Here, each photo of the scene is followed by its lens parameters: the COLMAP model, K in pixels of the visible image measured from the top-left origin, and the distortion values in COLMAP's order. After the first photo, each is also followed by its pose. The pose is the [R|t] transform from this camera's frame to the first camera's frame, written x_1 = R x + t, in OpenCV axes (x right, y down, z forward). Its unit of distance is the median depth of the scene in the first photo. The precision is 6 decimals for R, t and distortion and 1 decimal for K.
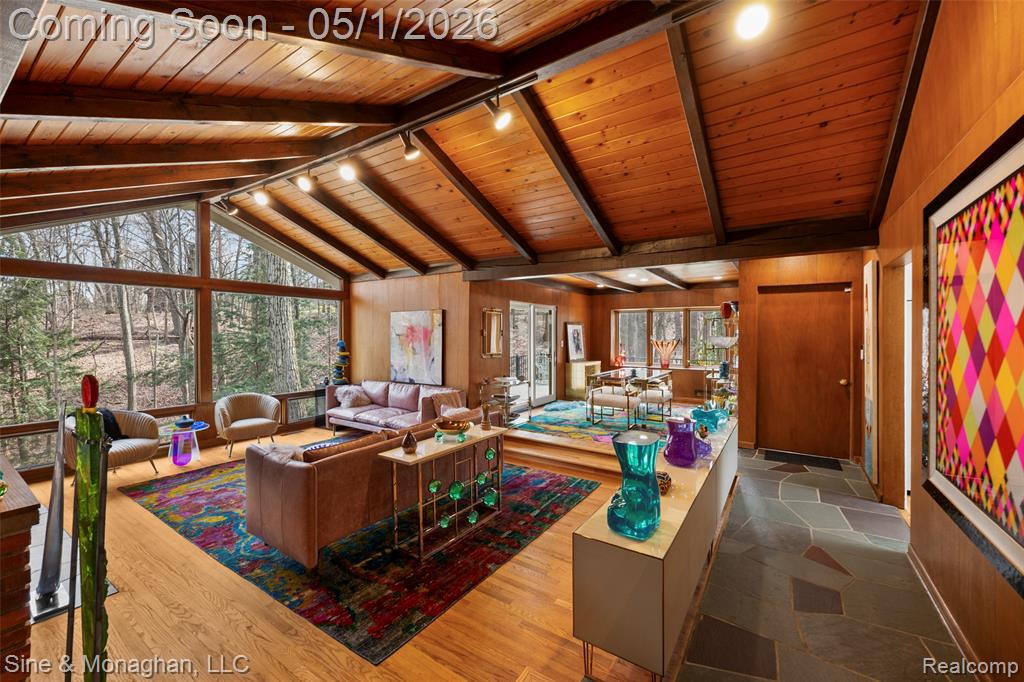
lens RADIAL K [[412.1, 0, 513.6], [0, 412.1, 335.6], [0, 0, 1]] dist [0.000932, 0.000019]
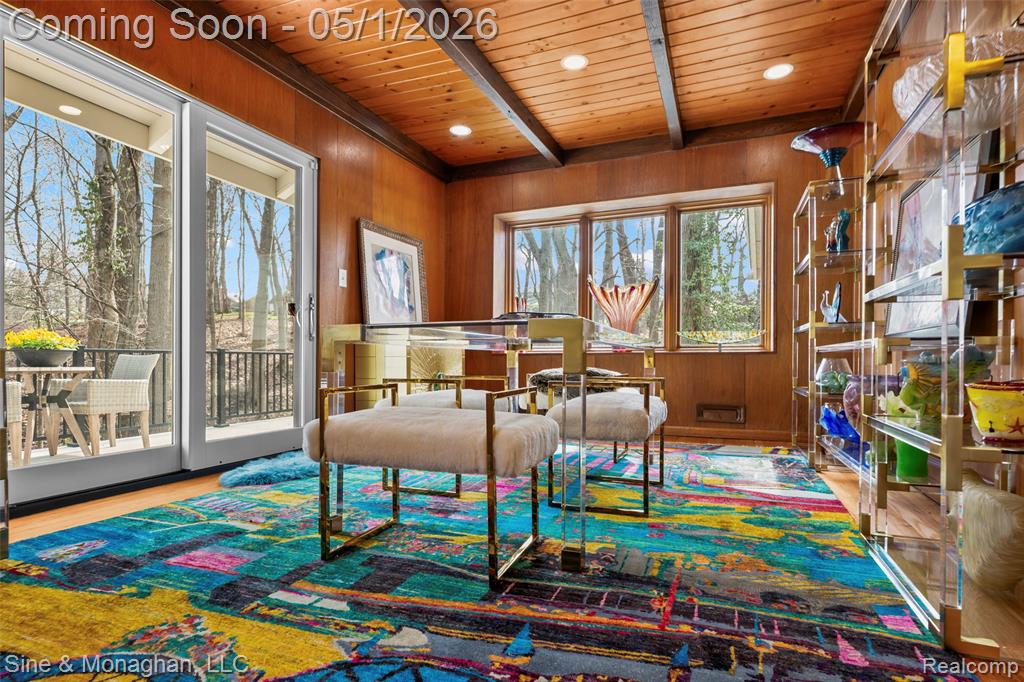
lens RADIAL K [[522.8, 0, 524.1], [0, 522.8, 362.4], [0, 0, 1]] dist [-0.003189, 0.001370]
pose [[0.975442, -0.000005, 0.220255, 0.164712], [-0.002234, 0.999948, 0.009919, 0.083008], [-0.220244, -0.010168, 0.975392, 0.531403]]
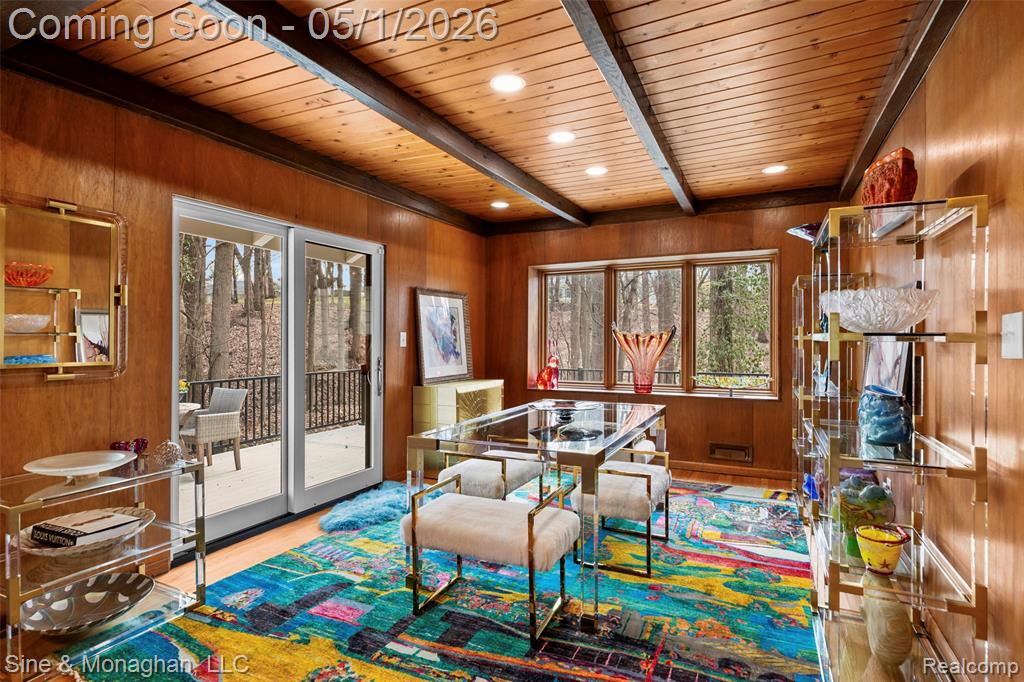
lens RADIAL K [[522.8, 0, 514.1], [0, 522.8, 339.2], [0, 0, 1]] dist [-0.003189, 0.001370]
pose [[0.990077, -0.002364, 0.140508, 0.149880], [0.001532, 0.999981, 0.006025, 0.015811], [-0.140519, -0.005750, 0.990061, 0.459798]]
